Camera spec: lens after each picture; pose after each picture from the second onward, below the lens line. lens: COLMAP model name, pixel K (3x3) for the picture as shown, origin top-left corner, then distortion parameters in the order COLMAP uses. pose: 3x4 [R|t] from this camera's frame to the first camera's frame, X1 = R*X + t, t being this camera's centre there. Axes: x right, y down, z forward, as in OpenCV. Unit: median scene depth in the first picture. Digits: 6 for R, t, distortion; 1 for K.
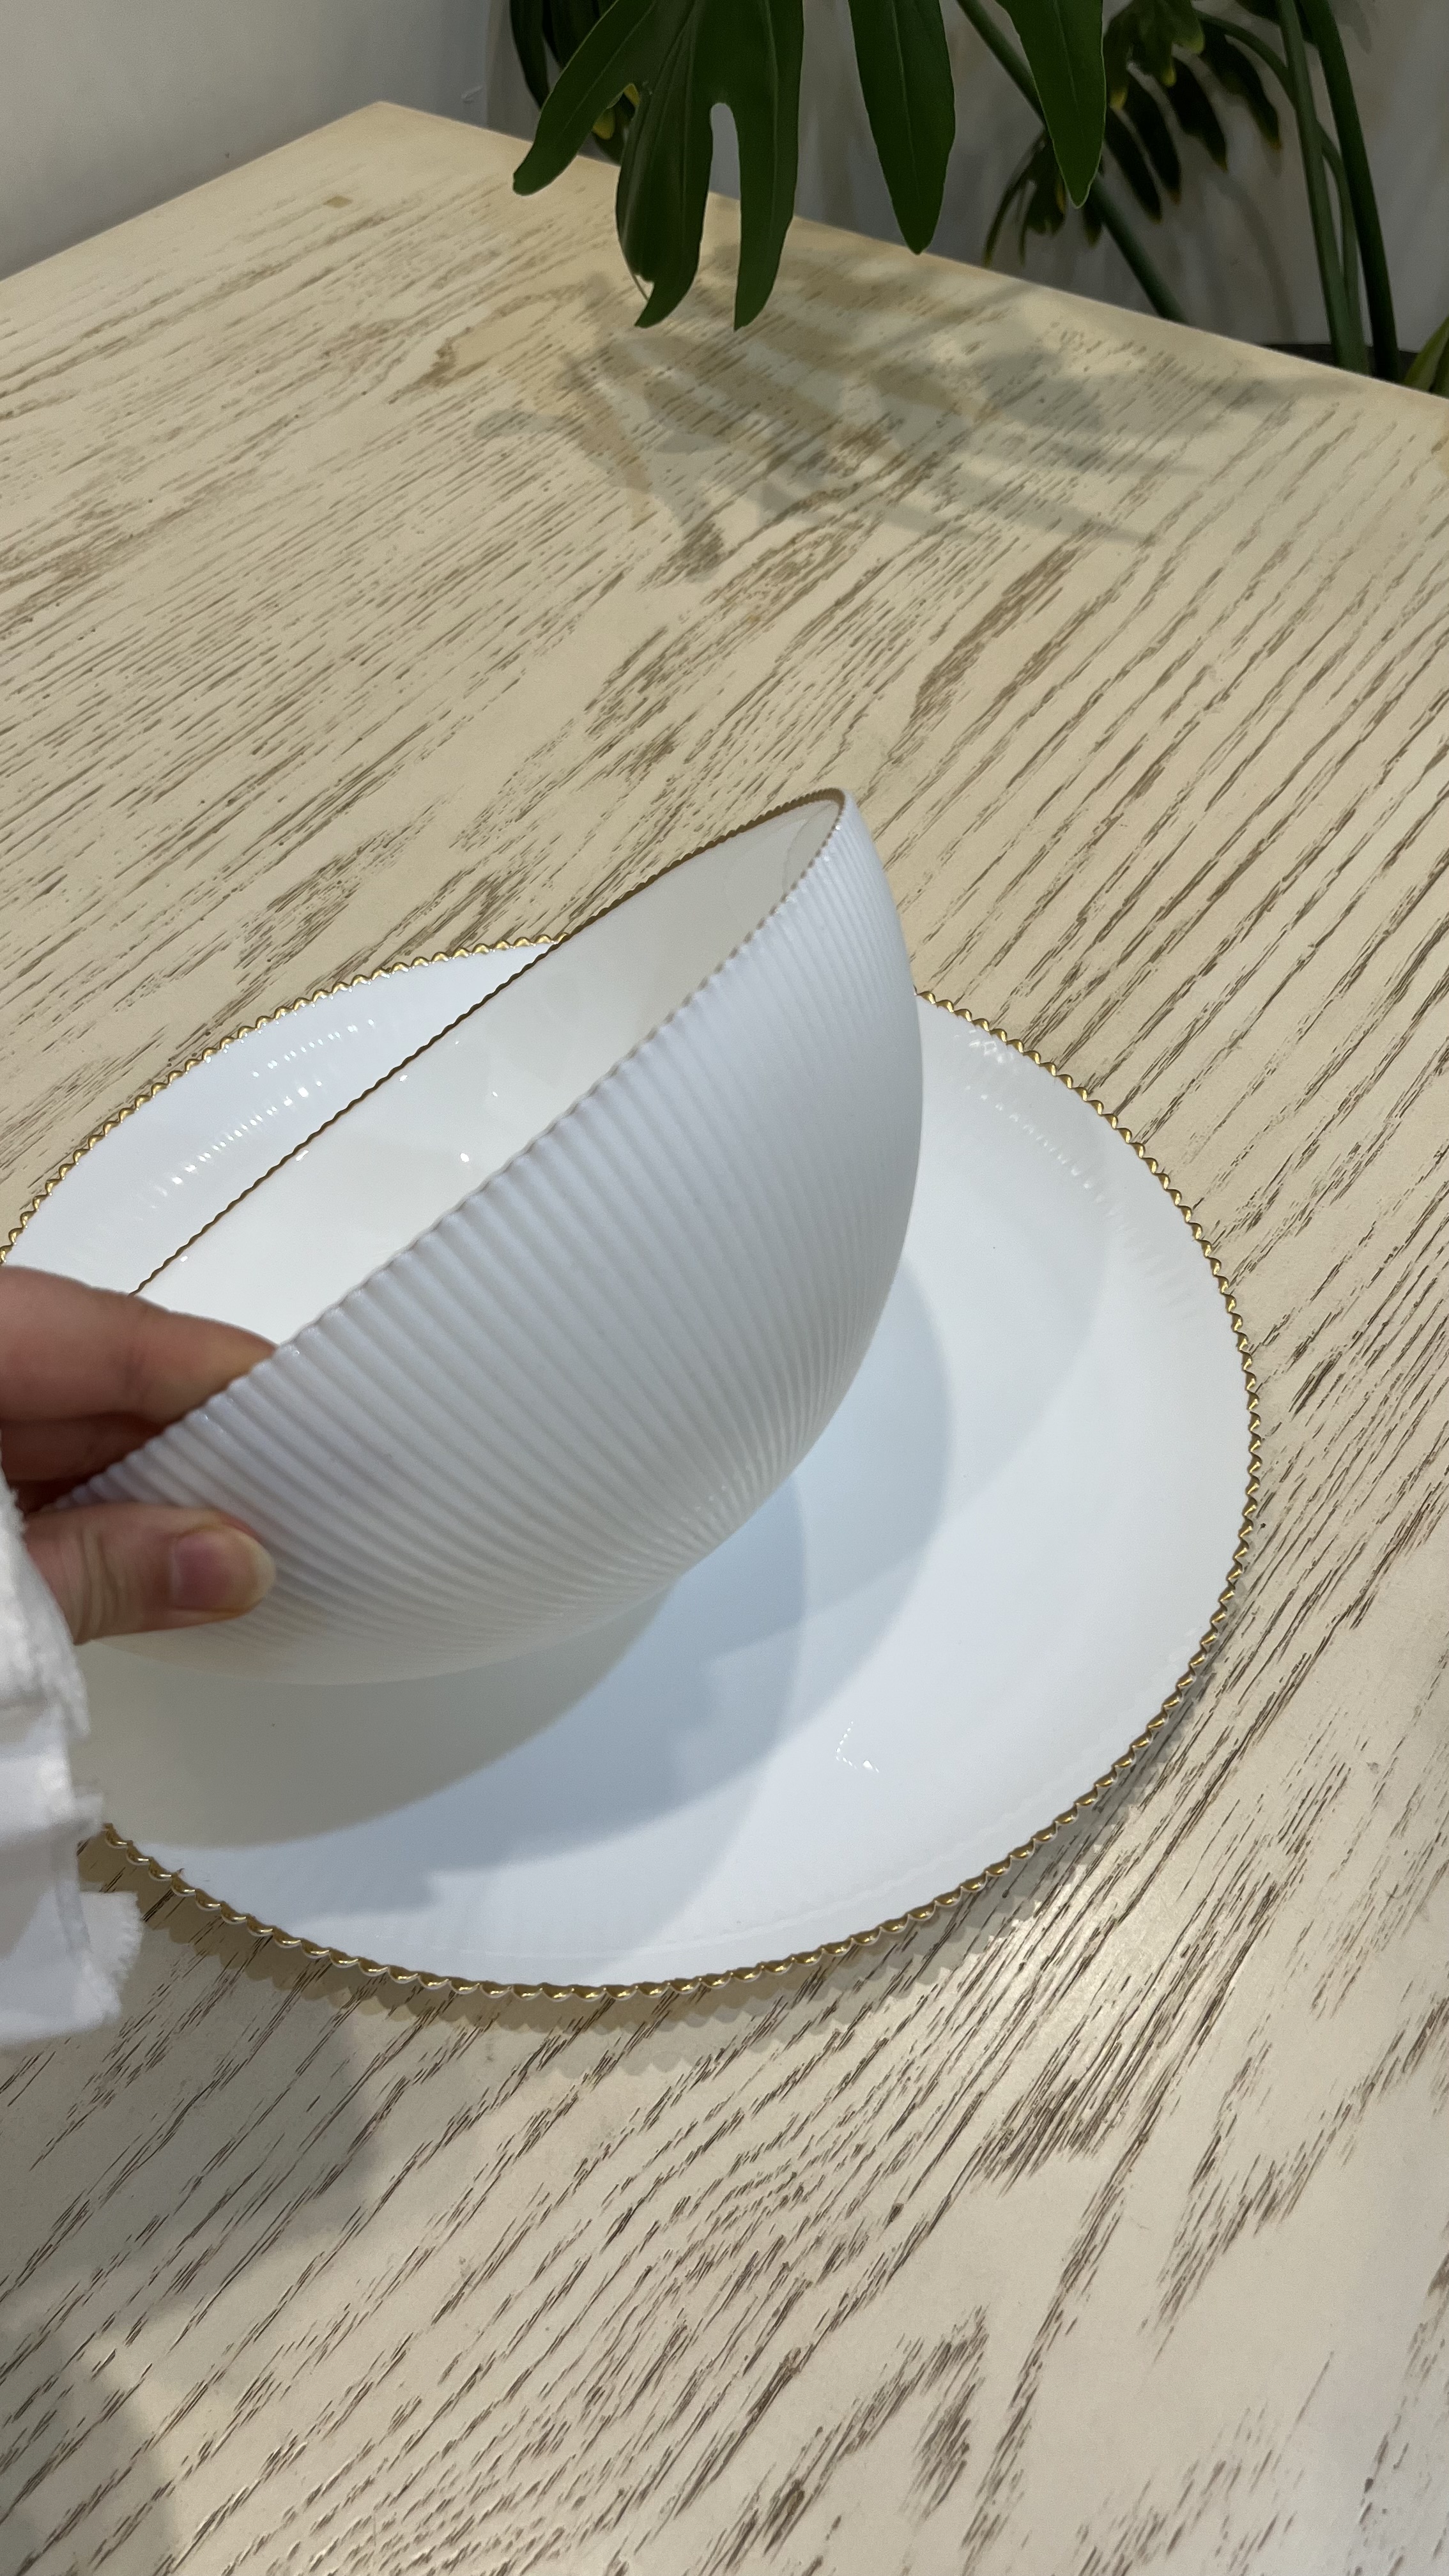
lens RADIAL K [[2011.2, 0, 714.9], [0, 2011.2, 1283.2], [0, 0, 1]] dist [0.014874, -0.007859]
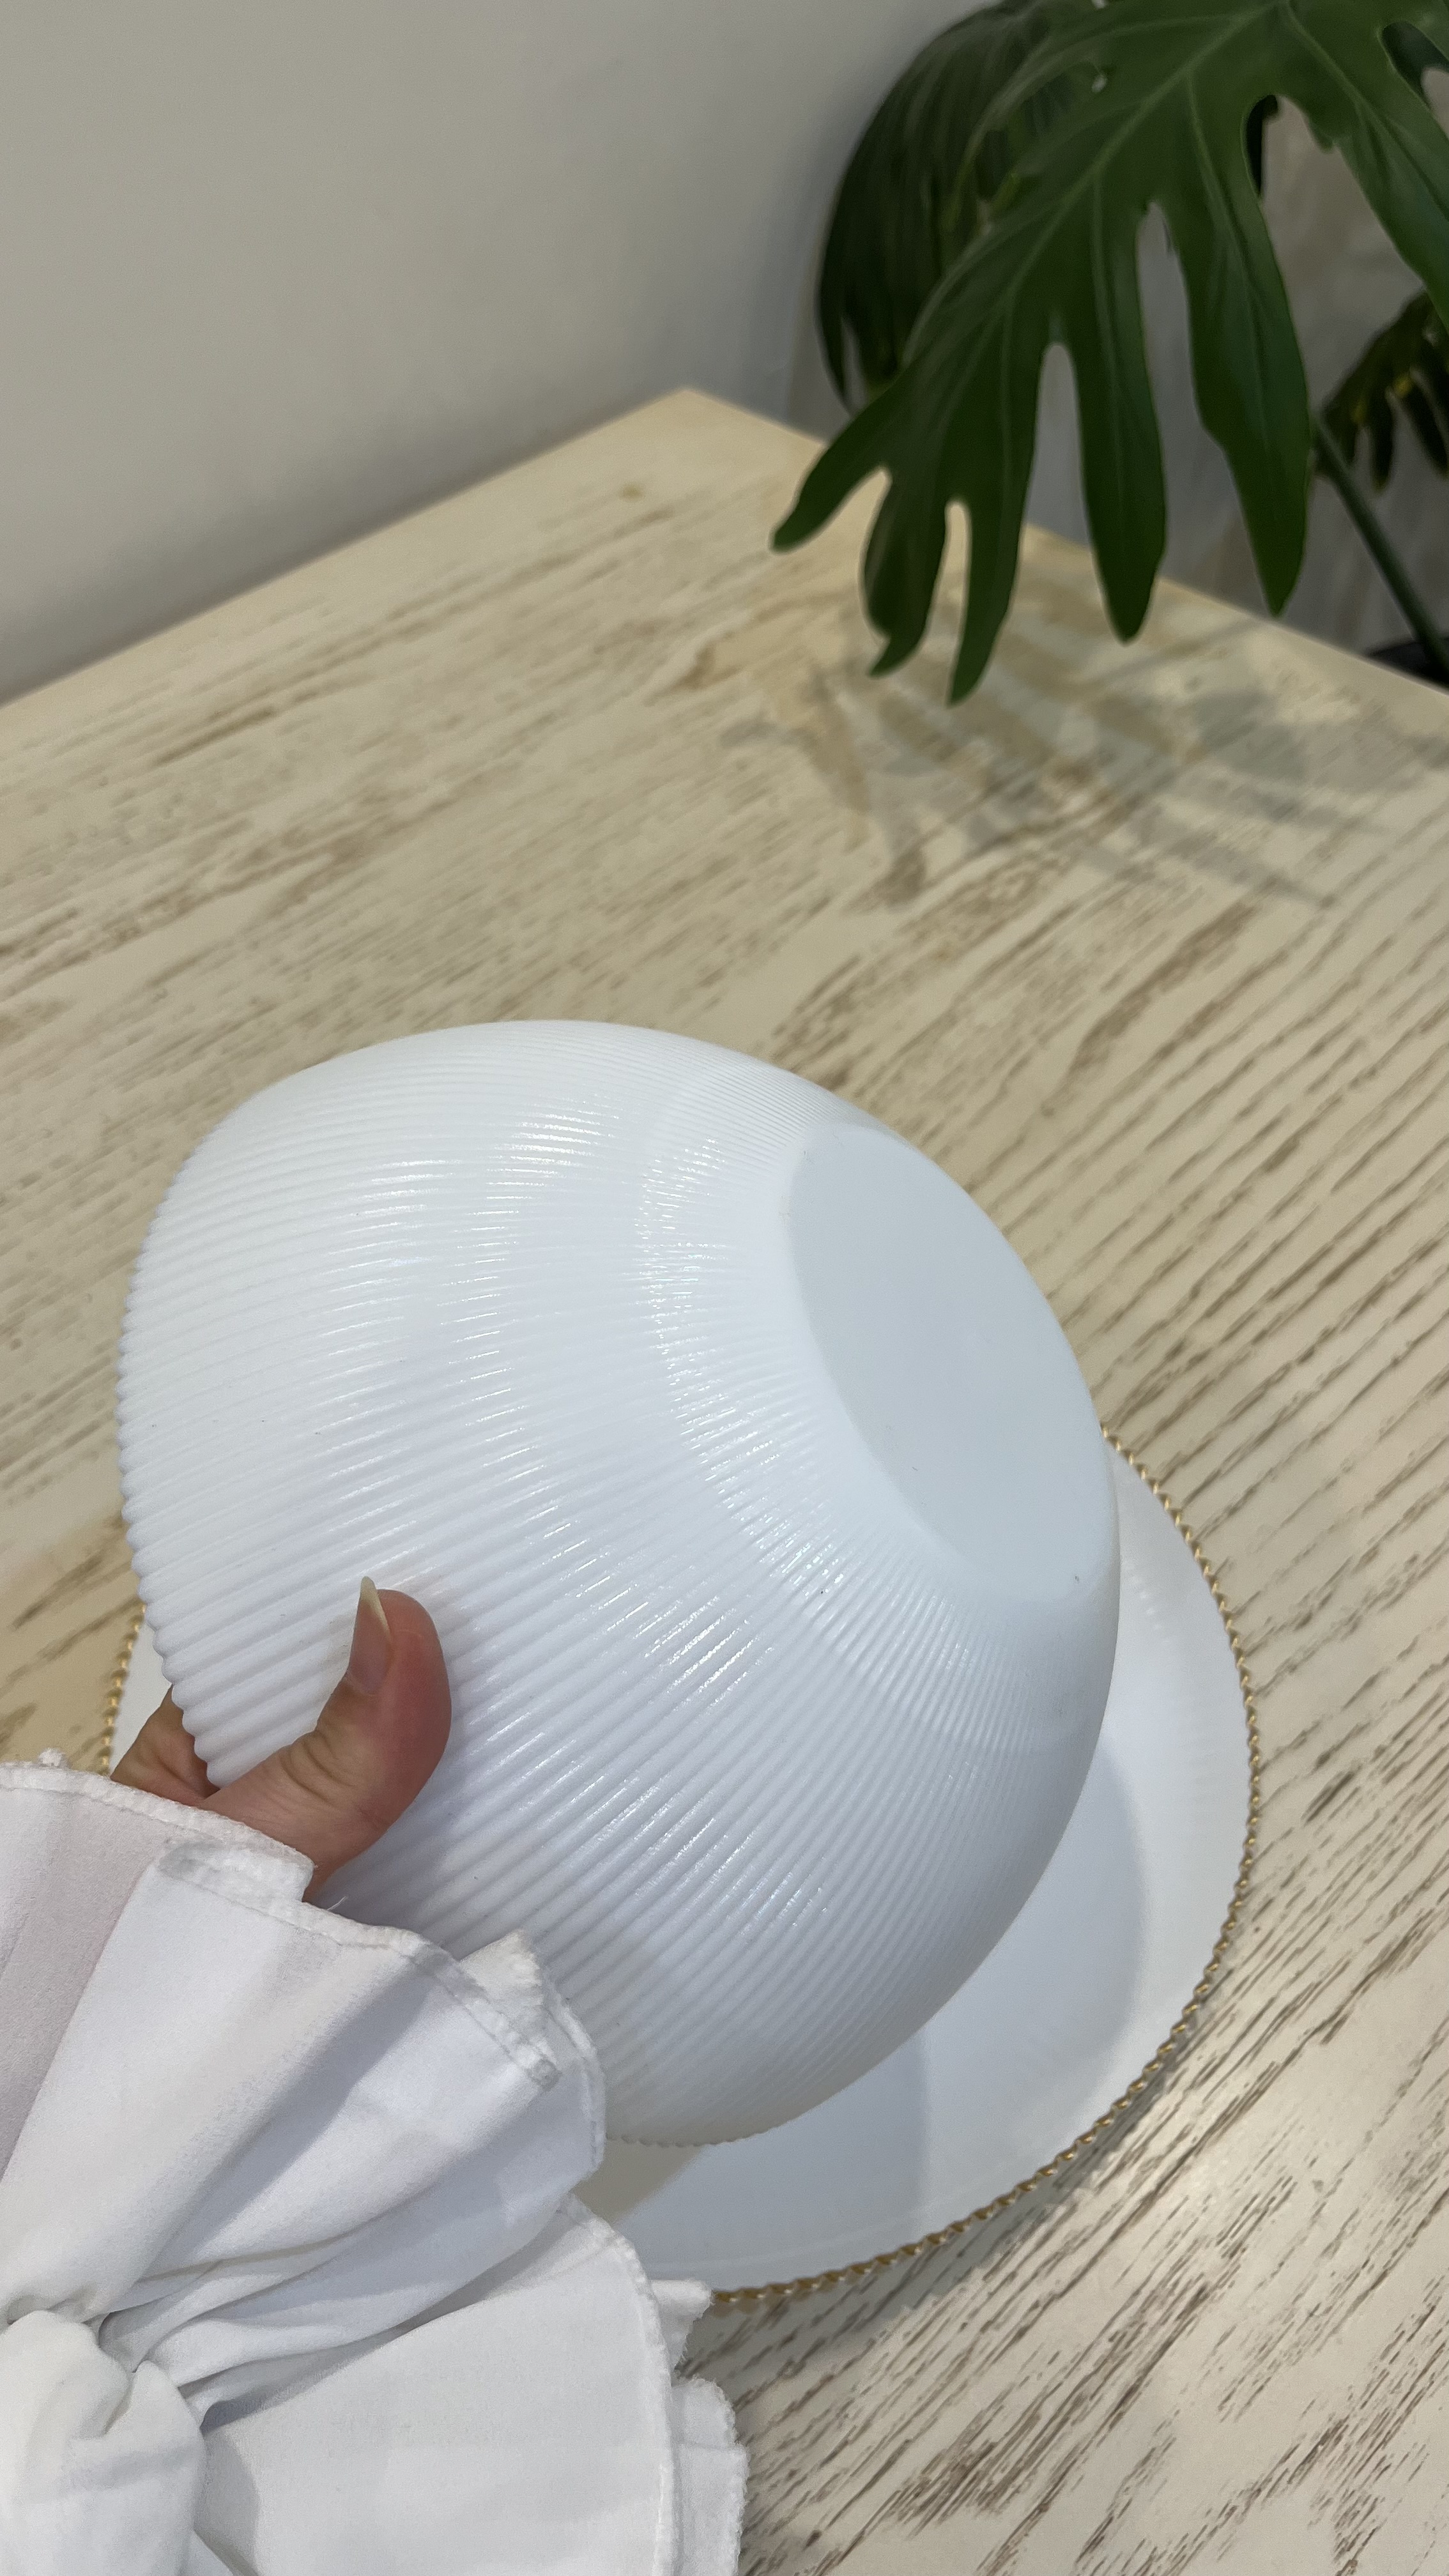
lens RADIAL K [[2021.8, 0, 719.9], [0, 2021.8, 1288.1], [0, 0, 1]] dist [0.017103, -0.012053]
pose [[0.987018, 0.105889, -0.120760, 0.058233], [-0.109889, 0.993579, -0.026943, -0.120409], [0.117132, 0.039863, 0.992316, -0.104080]]
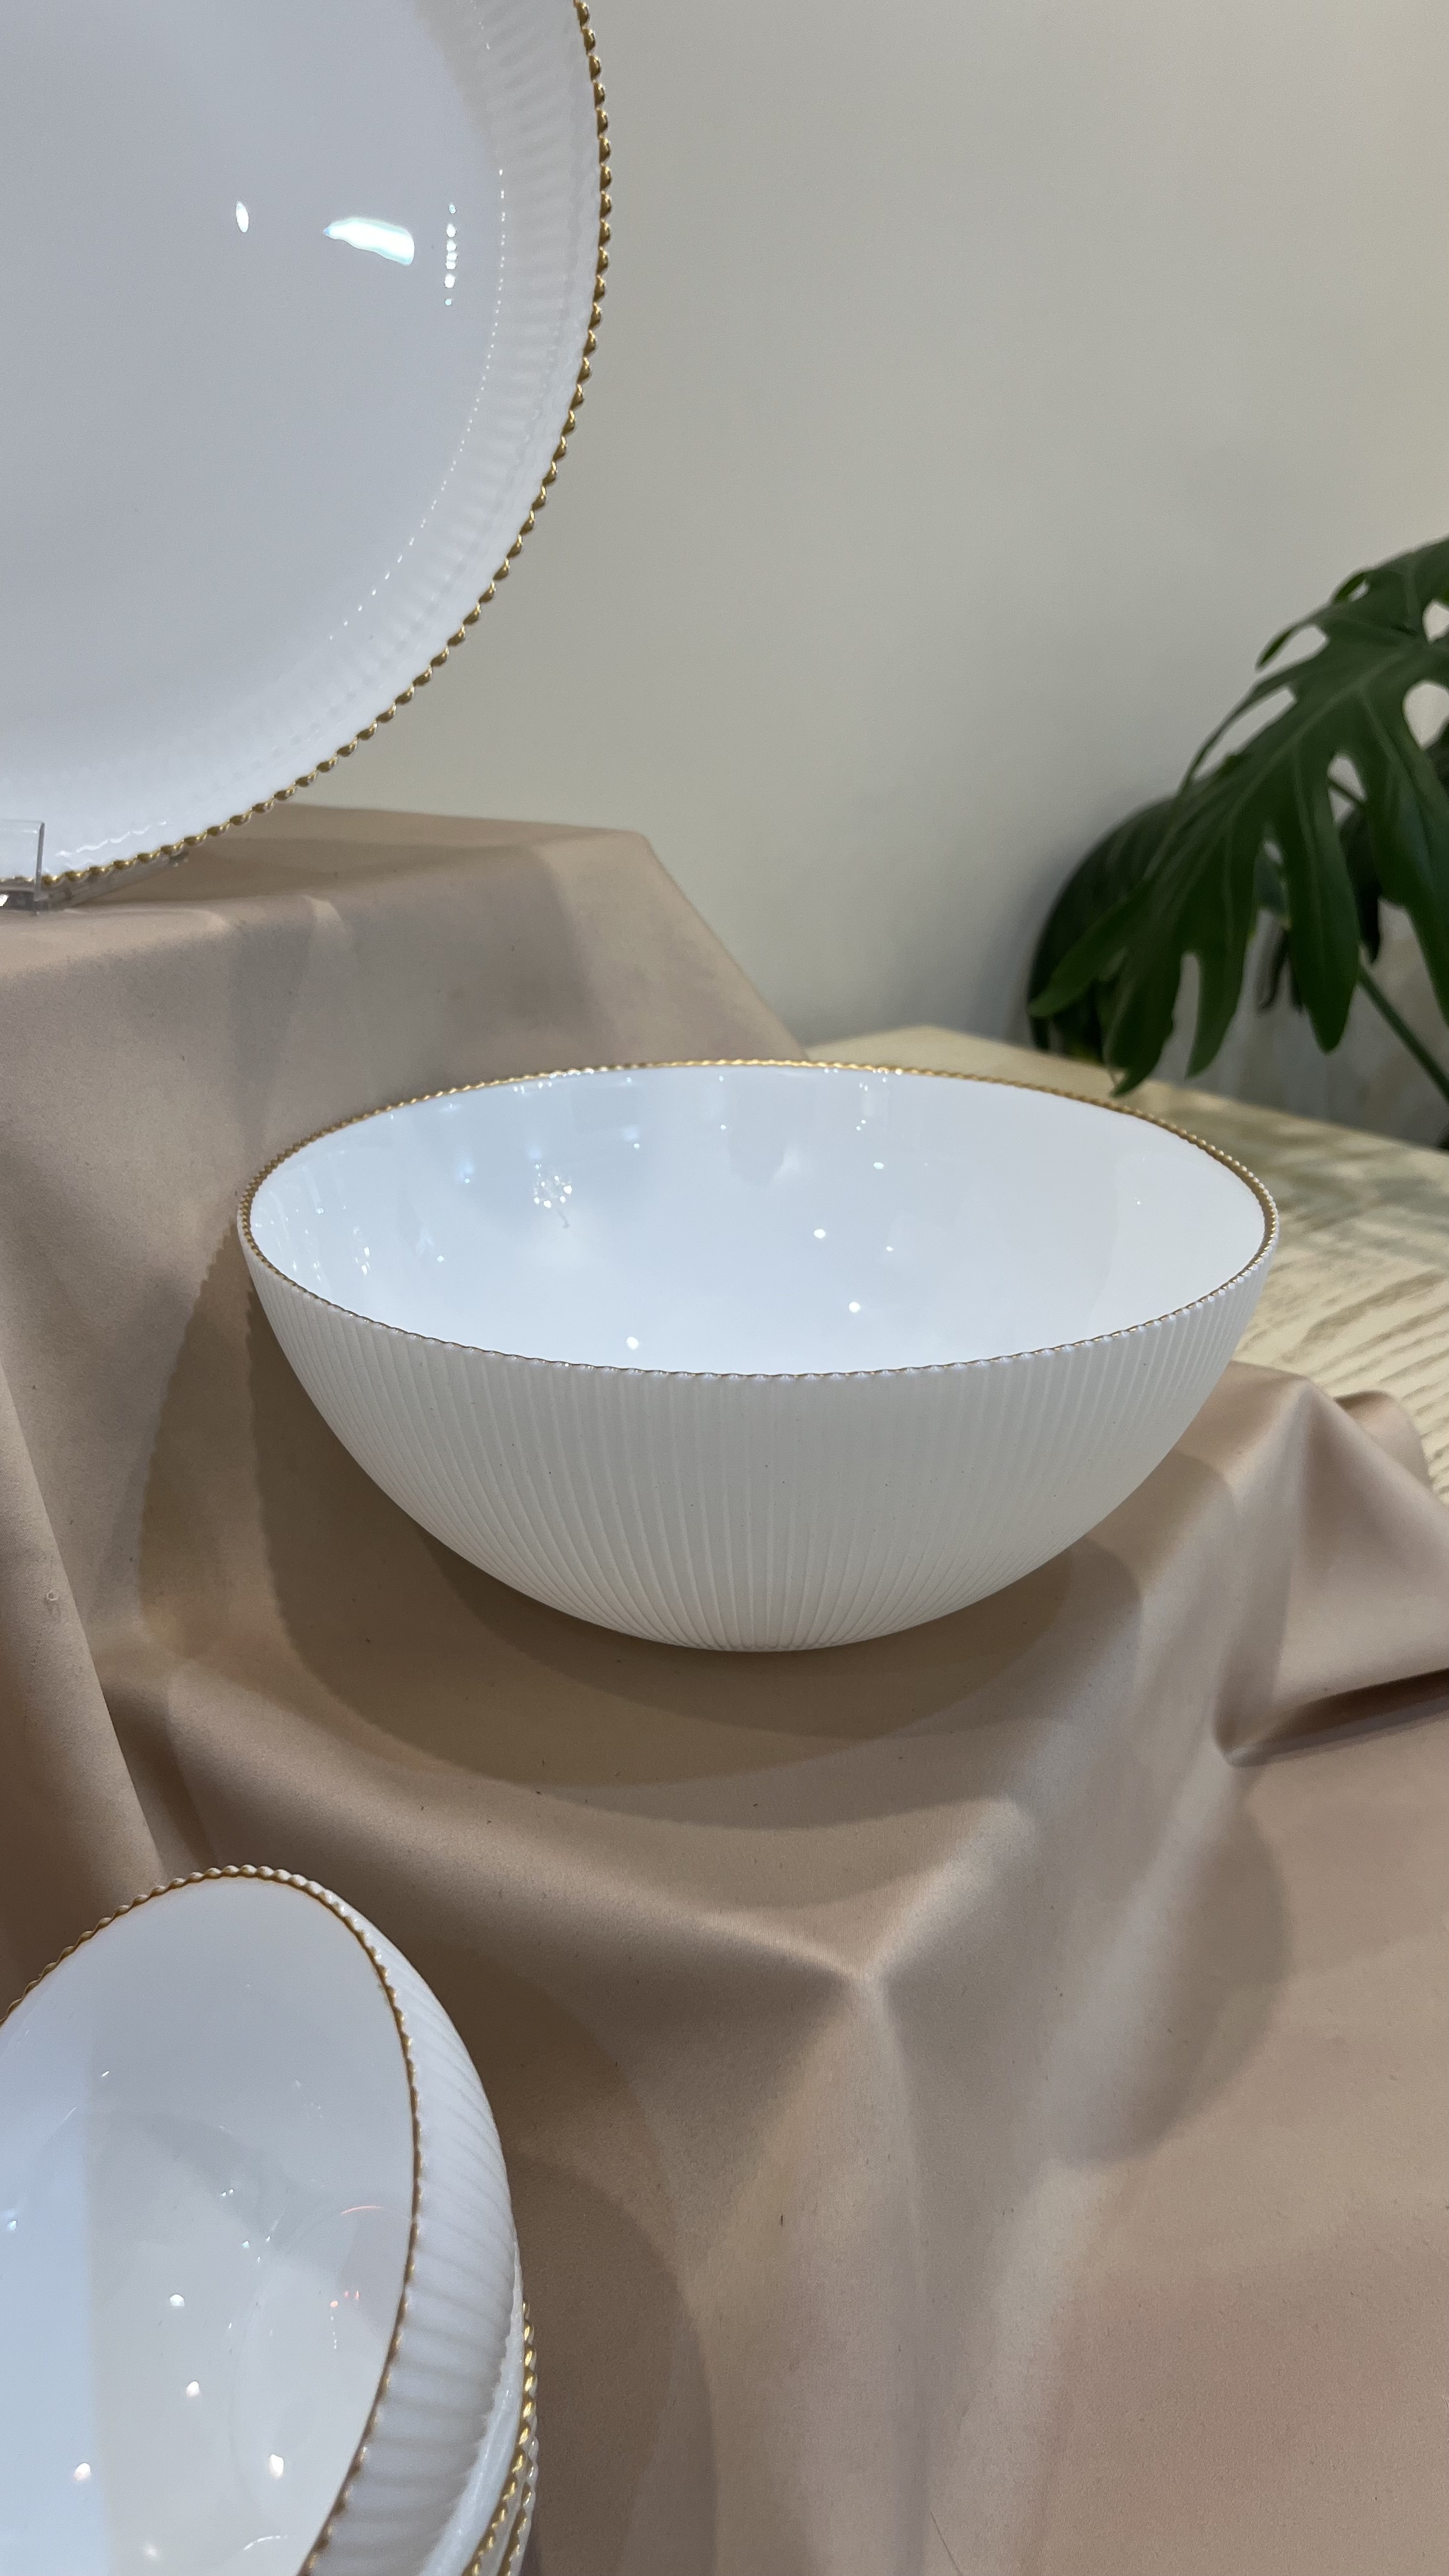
lens RADIAL K [[1987.7, 0, 718.3], [0, 1987.7, 1289.4], [0, 0, 1]] dist [0.054240, -0.088115]
pose [[0.971175, 0.105798, -0.213600, 0.006148], [-0.196846, 0.861318, -0.468384, 0.367895], [0.134424, 0.496929, 0.857316, -0.140799]]
